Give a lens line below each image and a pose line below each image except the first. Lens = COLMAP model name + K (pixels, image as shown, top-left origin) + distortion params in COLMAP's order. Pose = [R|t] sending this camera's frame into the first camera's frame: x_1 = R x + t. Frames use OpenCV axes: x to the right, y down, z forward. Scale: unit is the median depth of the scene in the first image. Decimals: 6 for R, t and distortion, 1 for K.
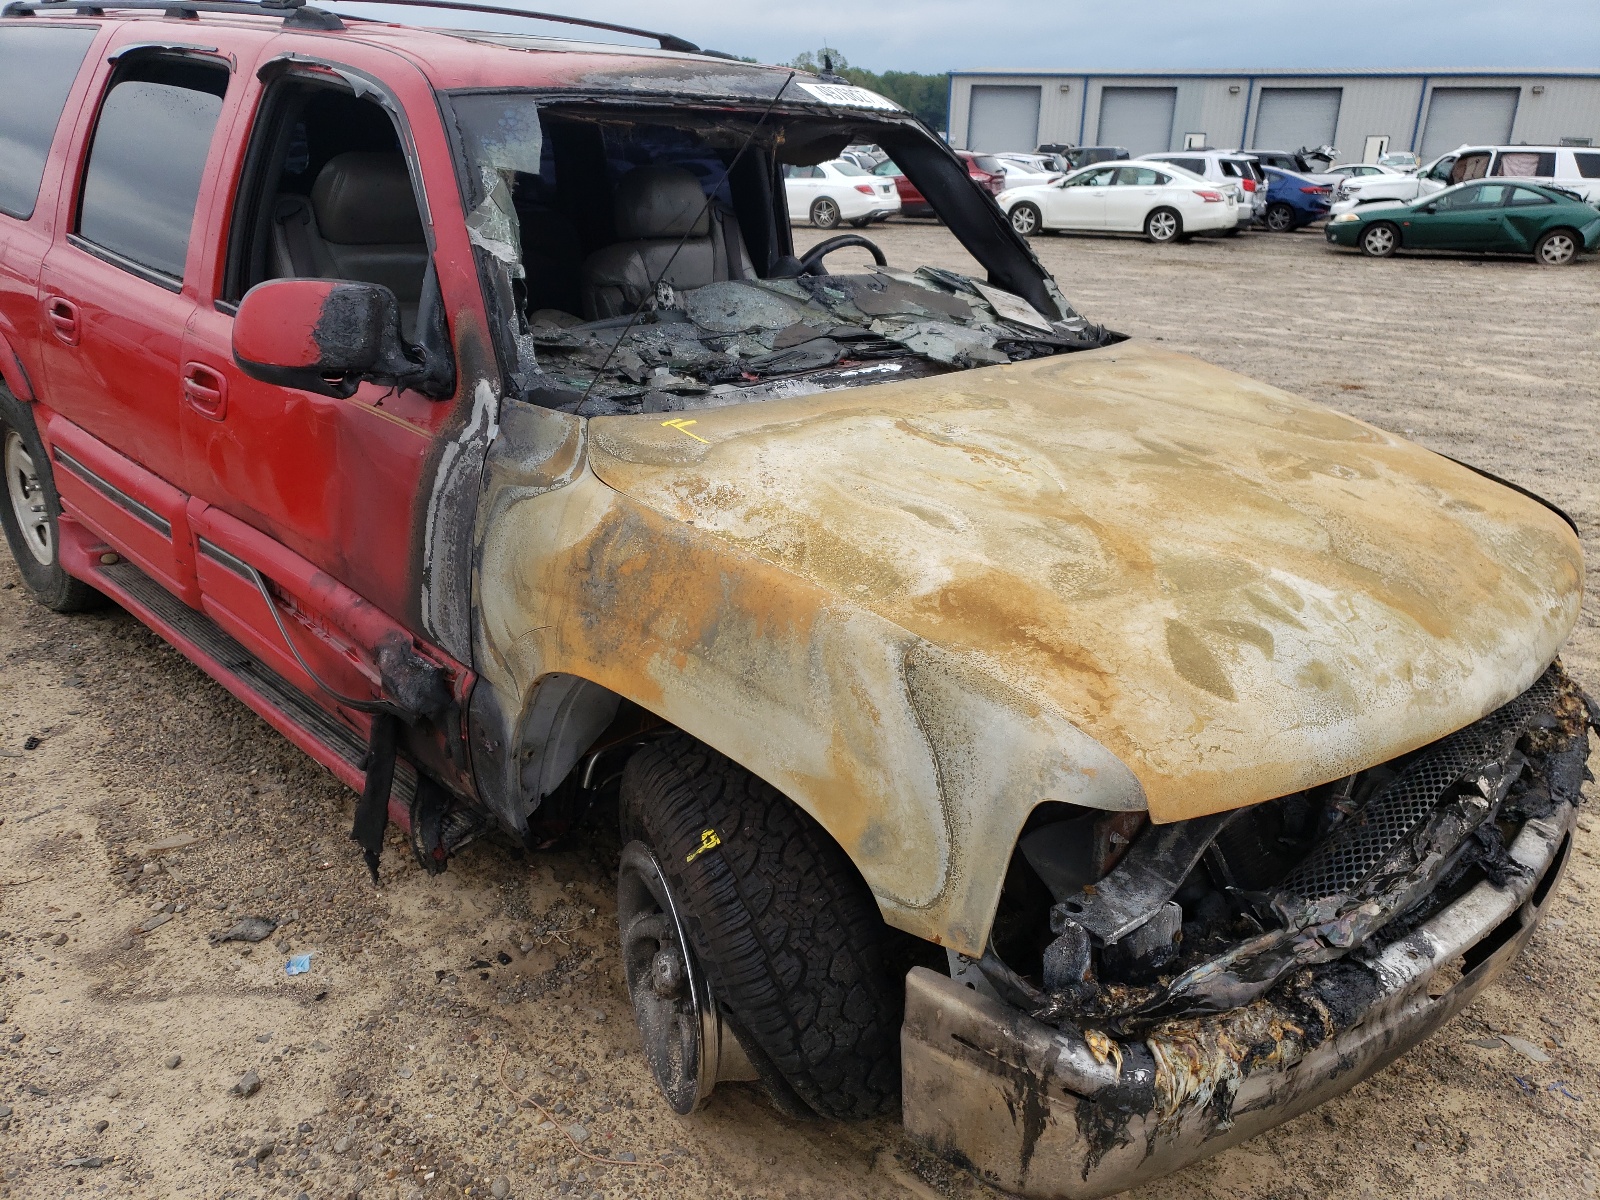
lens RADIAL K [[1258.7, 0, 807.7], [0, 1258.7, 610.3], [0, 0, 1]] dist [0.001020, 0.022741]
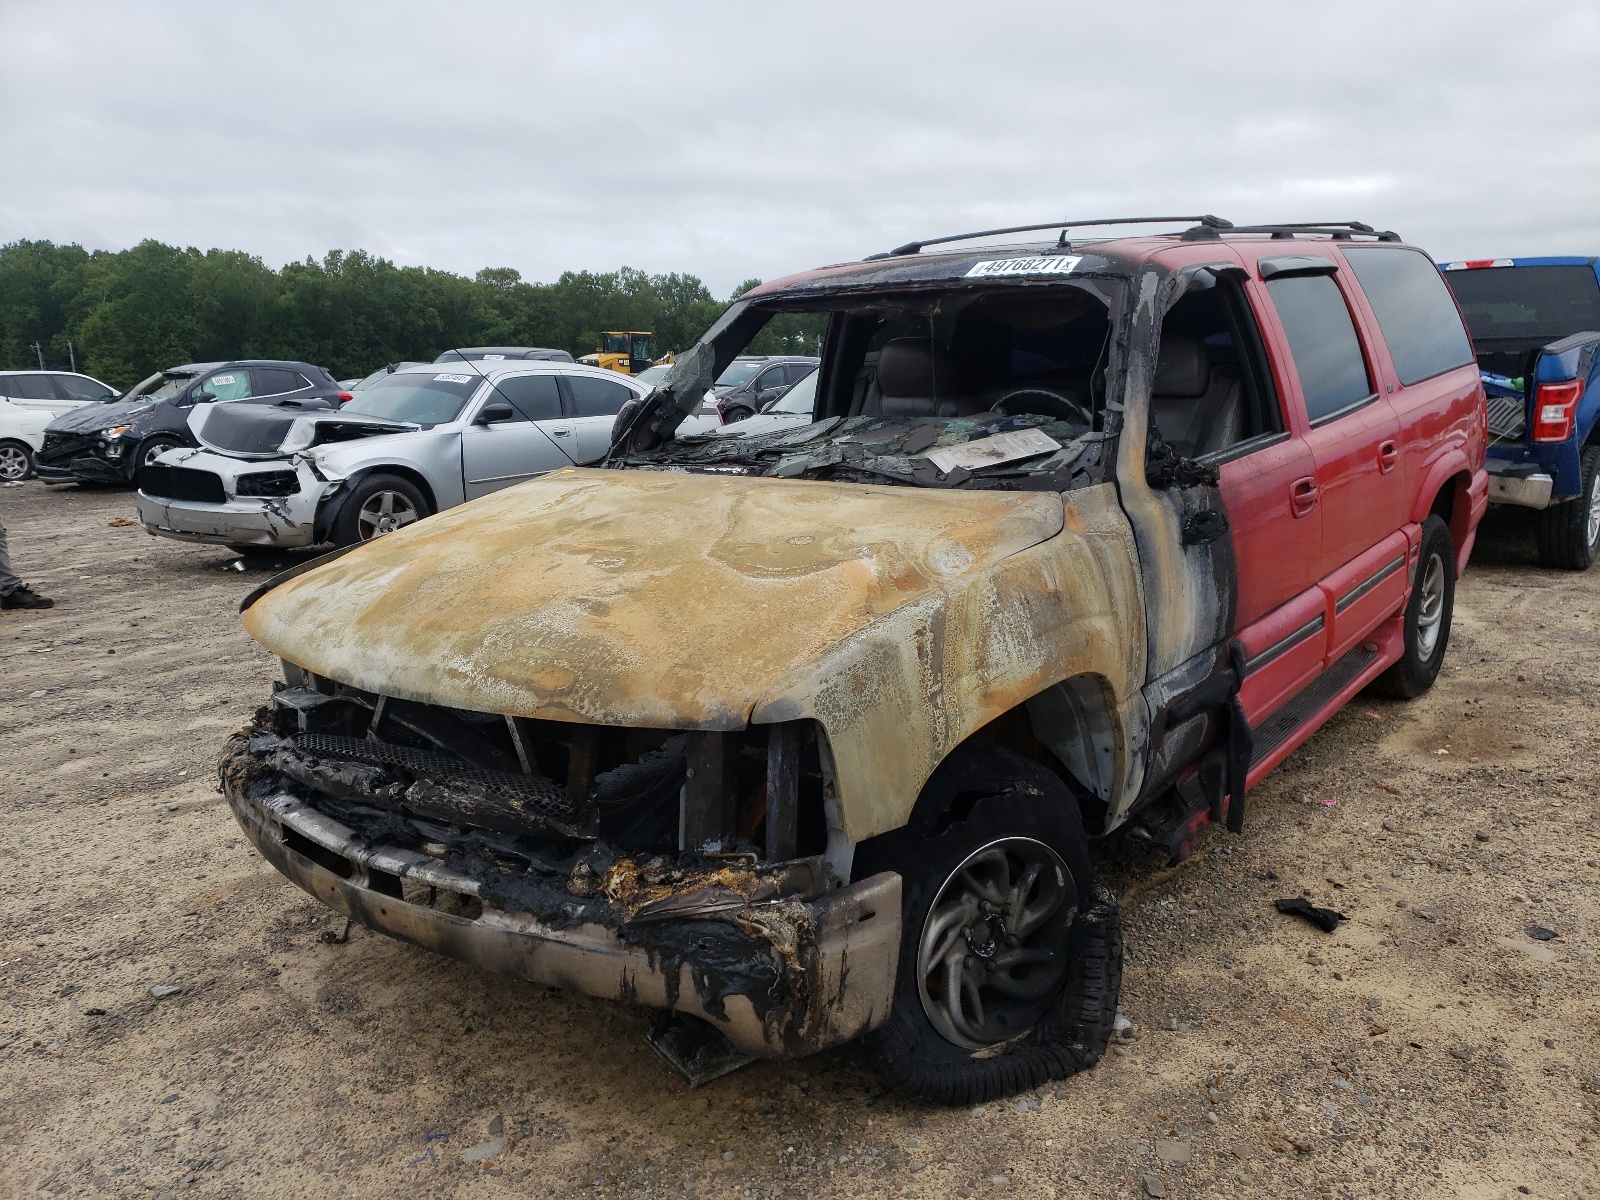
lens RADIAL K [[1258.7, 0, 804.5], [0, 1258.7, 602.9], [0, 0, 1]] dist [0.001020, 0.022741]
pose [[0.100314, 0.154163, -0.982940, 1.496712], [-0.318697, 0.940850, 0.115037, -0.249854], [0.942533, 0.301720, 0.143511, 0.963947]]
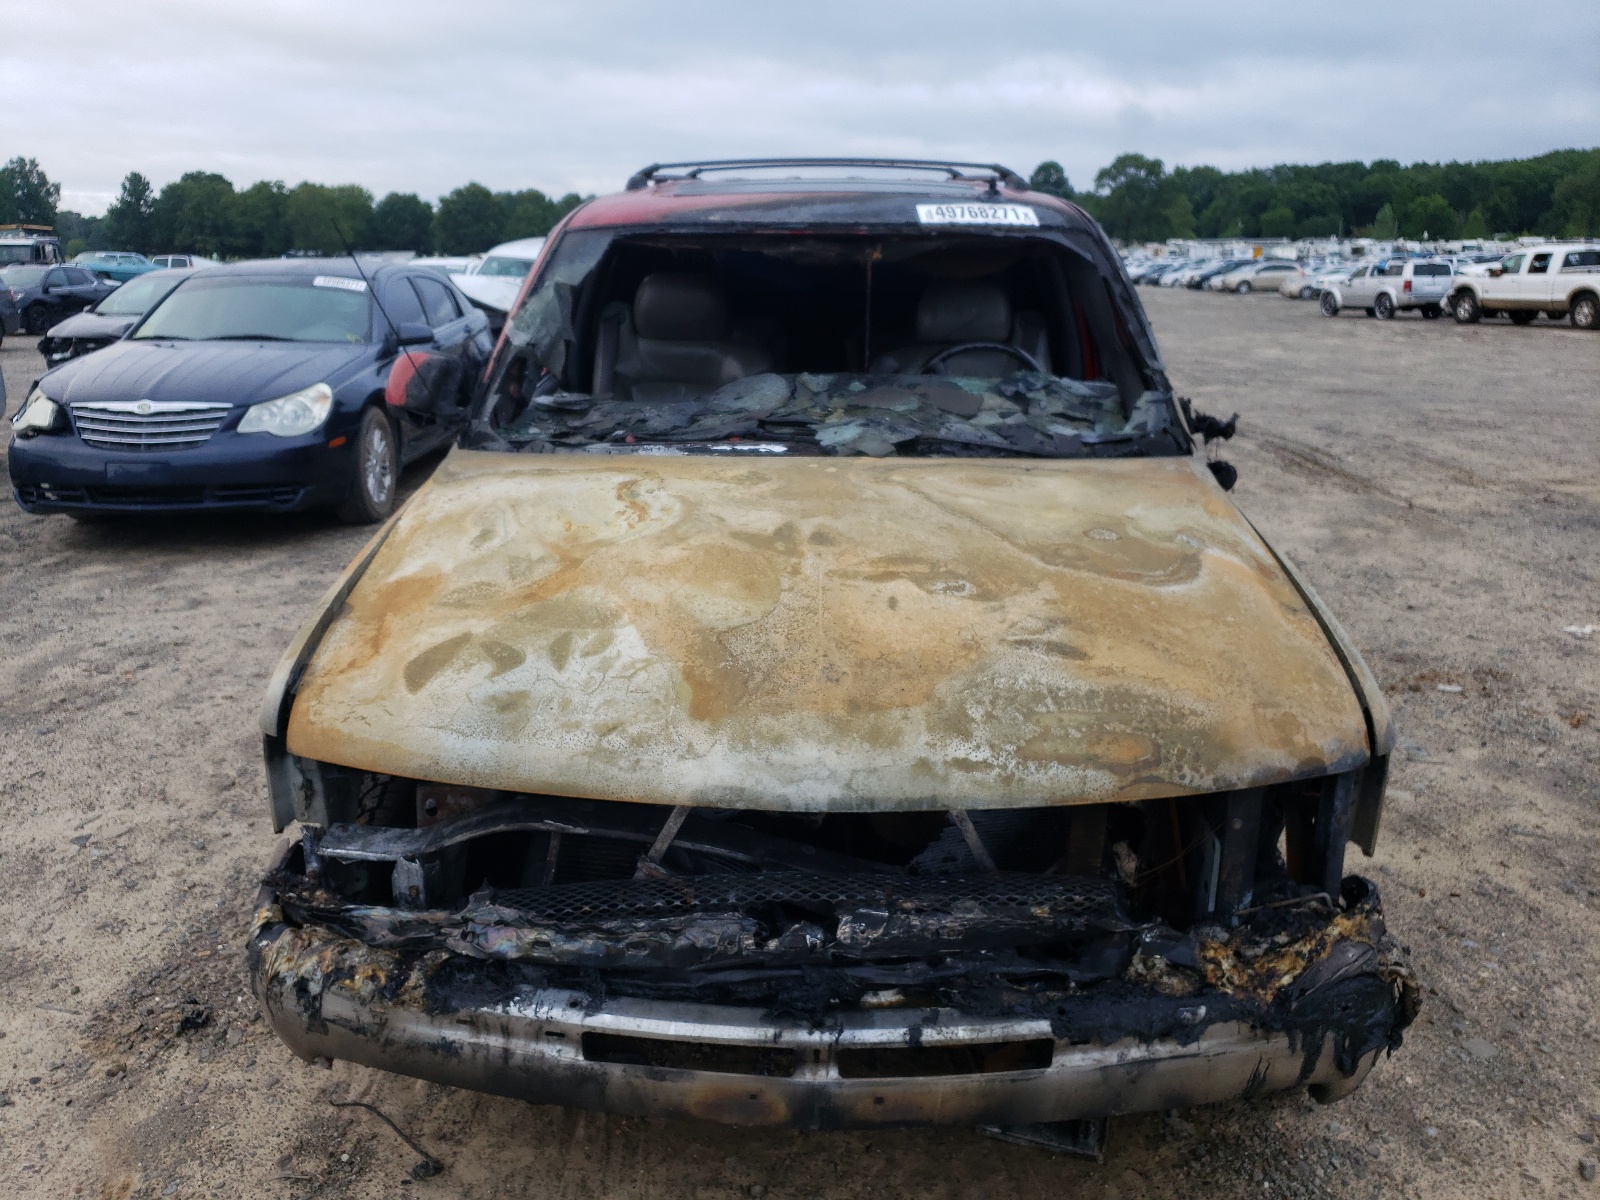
lens RADIAL K [[1258.7, 0, 795.6], [0, 1258.7, 595.9], [0, 0, 1]] dist [0.001020, 0.022741]
pose [[0.679127, 0.165813, -0.715048, 0.957912], [-0.240341, 0.970683, -0.003174, -0.068544], [0.693558, 0.174011, 0.699069, 0.257753]]
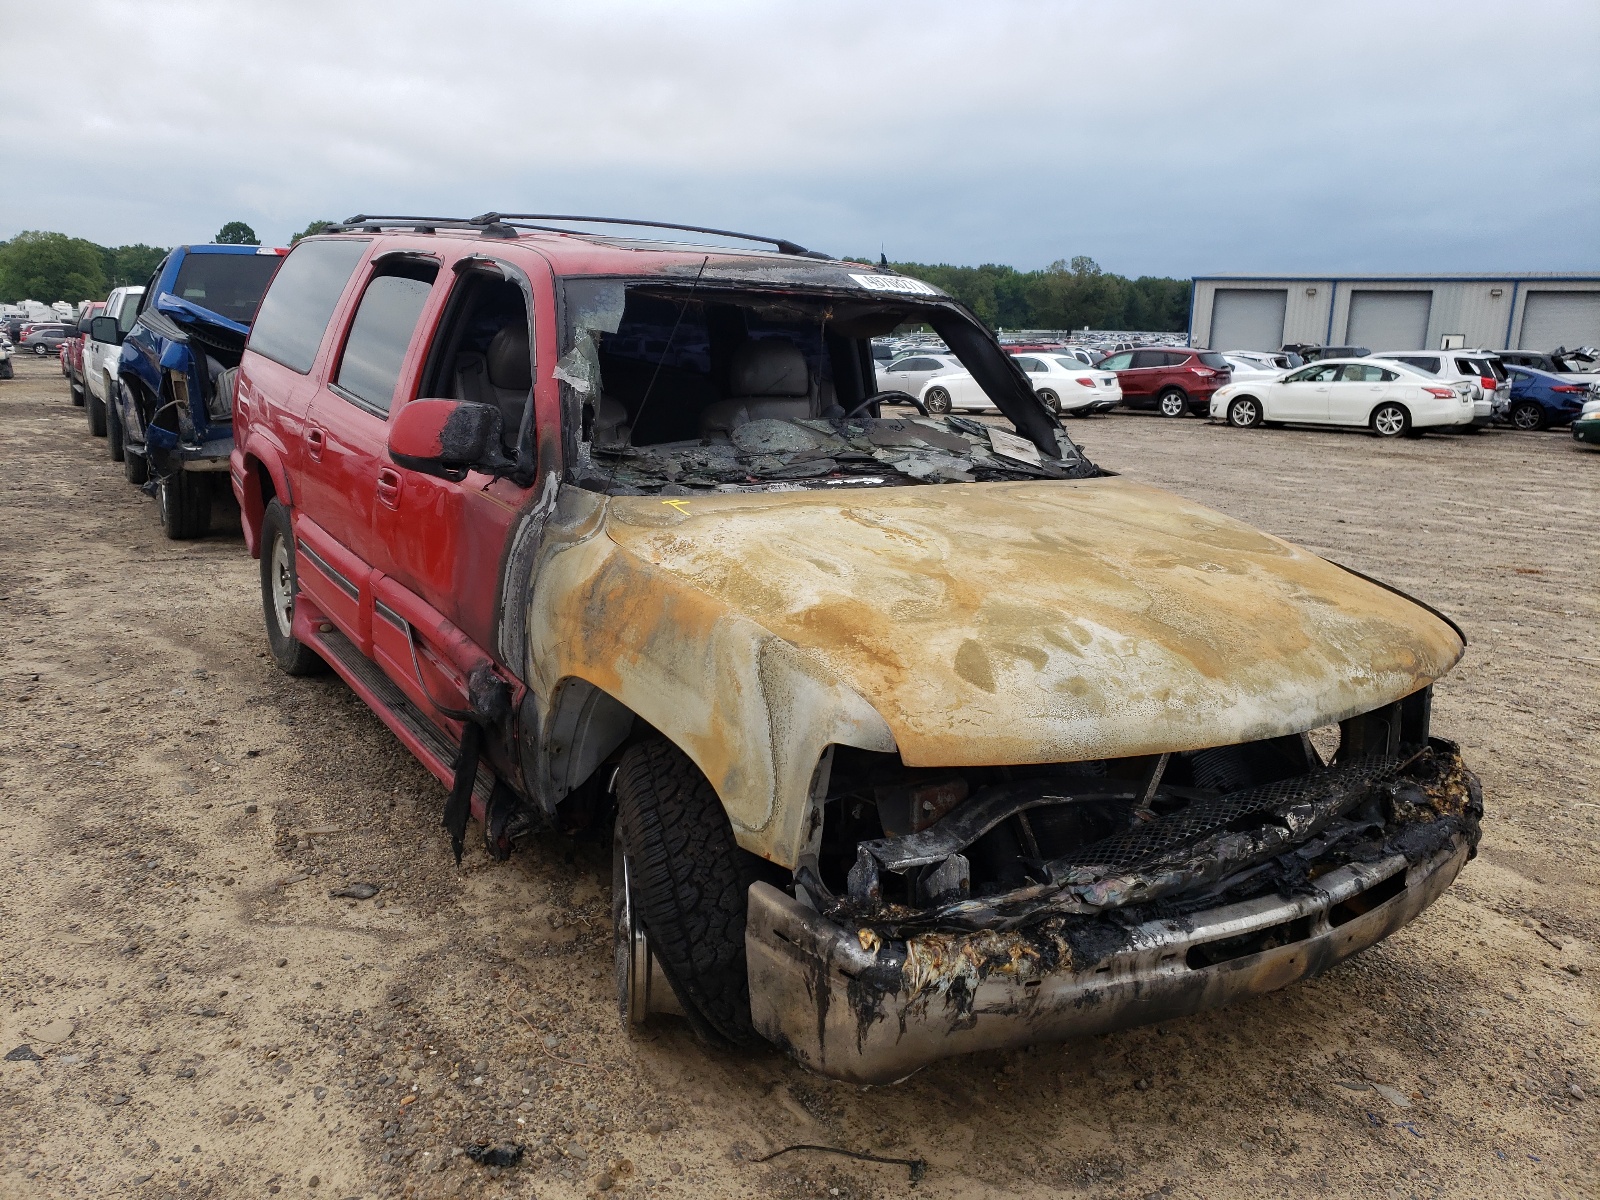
lens RADIAL K [[1258.7, 0, 795.8], [0, 1258.7, 560.9], [0, 0, 1]] dist [0.001020, 0.022741]
pose [[0.978742, 0.042323, -0.200681, 0.261668], [-0.078189, 0.981579, -0.174325, 0.122174], [0.189606, 0.186311, 0.964022, -0.243455]]
